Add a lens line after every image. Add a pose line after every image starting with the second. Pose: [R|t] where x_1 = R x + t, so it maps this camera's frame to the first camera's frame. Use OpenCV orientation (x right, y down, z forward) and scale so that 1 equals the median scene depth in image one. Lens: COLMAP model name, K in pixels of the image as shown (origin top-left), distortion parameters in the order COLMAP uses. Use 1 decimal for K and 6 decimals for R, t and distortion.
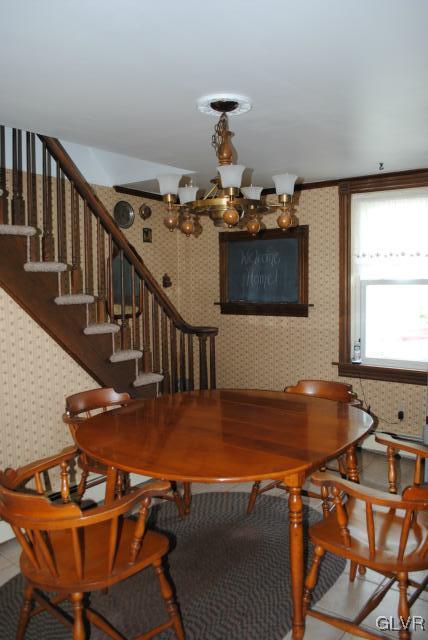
lens RADIAL K [[504.3, 0, 214.0], [0, 504.3, 320.0], [0, 0, 1]] dist [-0.084322, 0.008275]
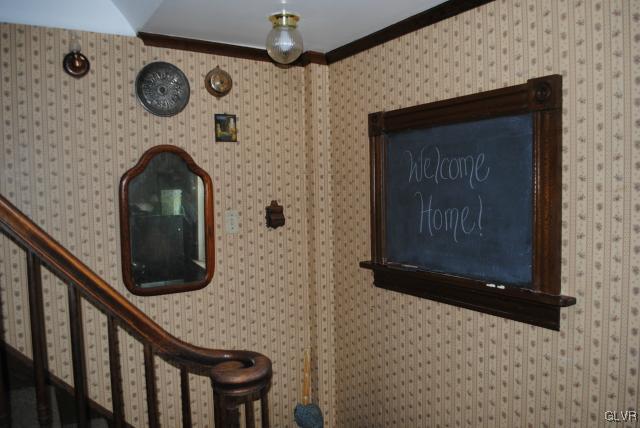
lens RADIAL K [[504.3, 0, 320.0], [0, 504.3, 214.0], [0, 0, 1]] dist [-0.084322, 0.008275]
pose [[0.938868, 0.008010, -0.344183, 0.138359], [-0.013331, 0.999825, -0.013094, -0.078176], [0.344018, 0.016882, 0.938811, 0.572326]]
